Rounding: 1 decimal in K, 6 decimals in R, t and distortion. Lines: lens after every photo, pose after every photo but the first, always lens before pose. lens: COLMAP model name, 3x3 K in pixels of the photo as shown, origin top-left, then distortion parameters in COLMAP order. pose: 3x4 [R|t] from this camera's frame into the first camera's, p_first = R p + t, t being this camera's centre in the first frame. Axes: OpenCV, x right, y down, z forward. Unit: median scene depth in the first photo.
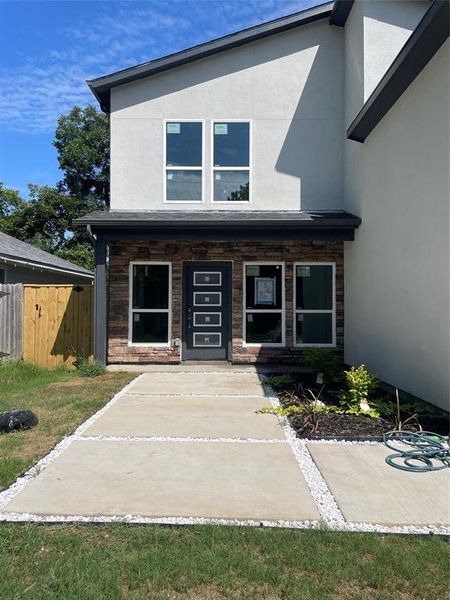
lens RADIAL K [[455.3, 0, 225.0], [0, 455.3, 300.0], [0, 0, 1]] dist [0.084633, -0.121804]
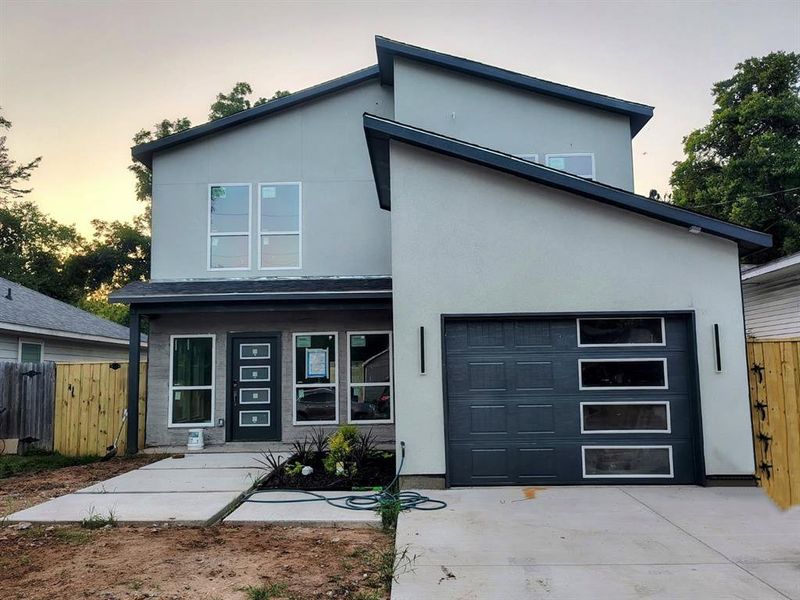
lens RADIAL K [[708.3, 0, 400.0], [0, 708.3, 300.0], [0, 0, 1]] dist [0.018893, 0.012185]
pose [[0.999680, -0.023726, -0.008822, 0.271264], [0.022728, 0.994743, -0.099853, -0.000106], [0.011144, 0.099621, 0.994963, -0.430975]]
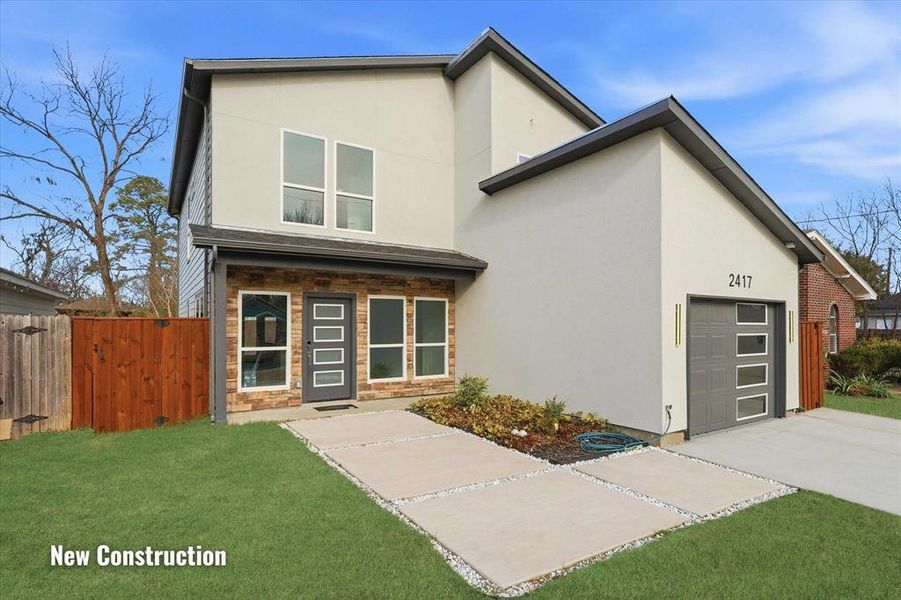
lens RADIAL K [[465.0, 0, 454.2], [0, 465.0, 323.9], [0, 0, 1]] dist [-0.000375, 0.000206]
pose [[0.834309, -0.000734, 0.551296, -0.346724], [-0.004022, 0.999964, 0.007418, -0.030502], [-0.551282, -0.008406, 0.834277, 0.084692]]
